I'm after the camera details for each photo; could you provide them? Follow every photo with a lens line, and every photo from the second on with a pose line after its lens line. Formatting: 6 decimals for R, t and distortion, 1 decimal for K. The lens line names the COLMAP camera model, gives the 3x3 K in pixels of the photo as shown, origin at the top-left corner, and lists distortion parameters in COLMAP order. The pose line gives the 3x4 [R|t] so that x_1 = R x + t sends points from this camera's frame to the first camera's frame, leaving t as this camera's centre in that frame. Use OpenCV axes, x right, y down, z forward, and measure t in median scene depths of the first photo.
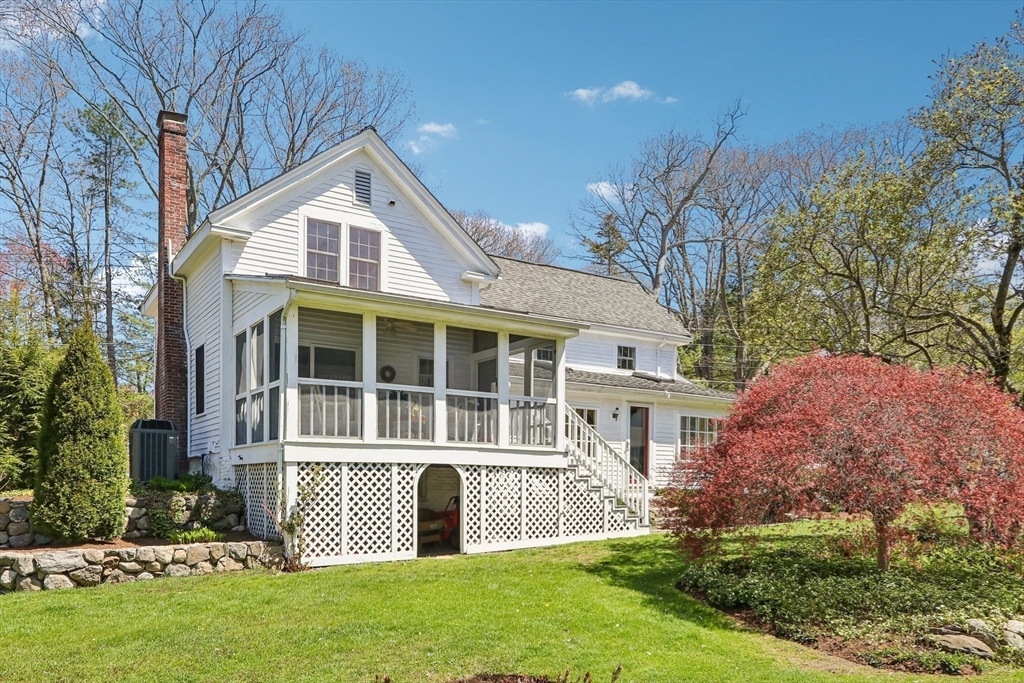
lens RADIAL K [[780.8, 0, 512.0], [0, 780.8, 341.5], [0, 0, 1]] dist [-0.004888, 0.010453]
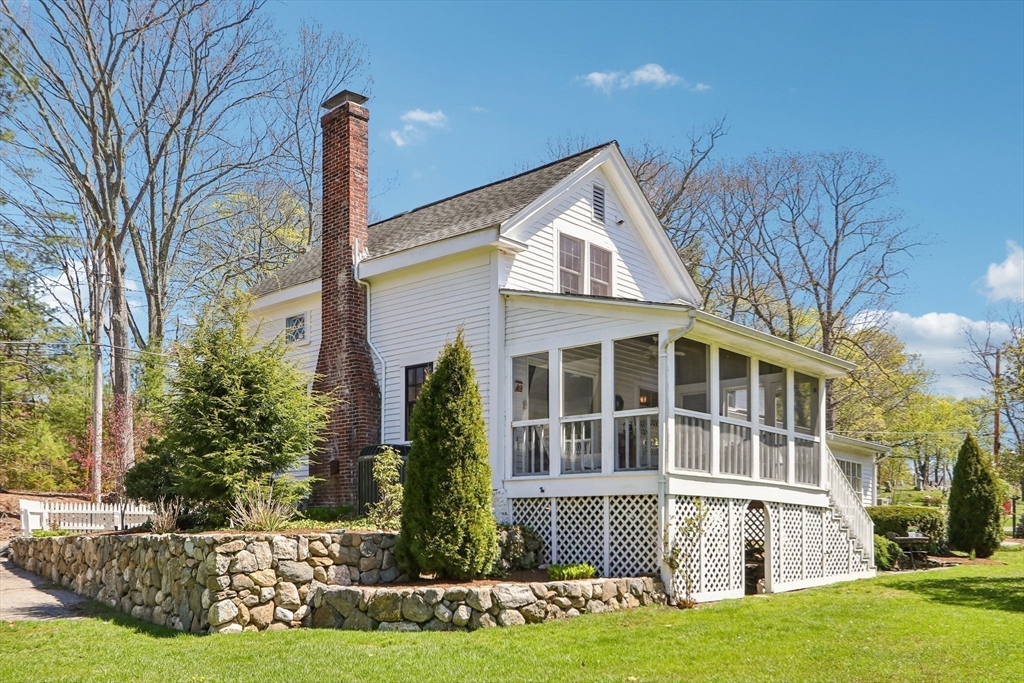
lens RADIAL K [[942.1, 0, 514.2], [0, 942.1, 320.9], [0, 0, 1]] dist [0.005229, 0.002929]
pose [[0.968471, 0.064045, 0.240755, -0.671615], [-0.053229, 0.997271, -0.051167, 0.008266], [-0.243375, 0.036739, 0.969236, -0.083464]]
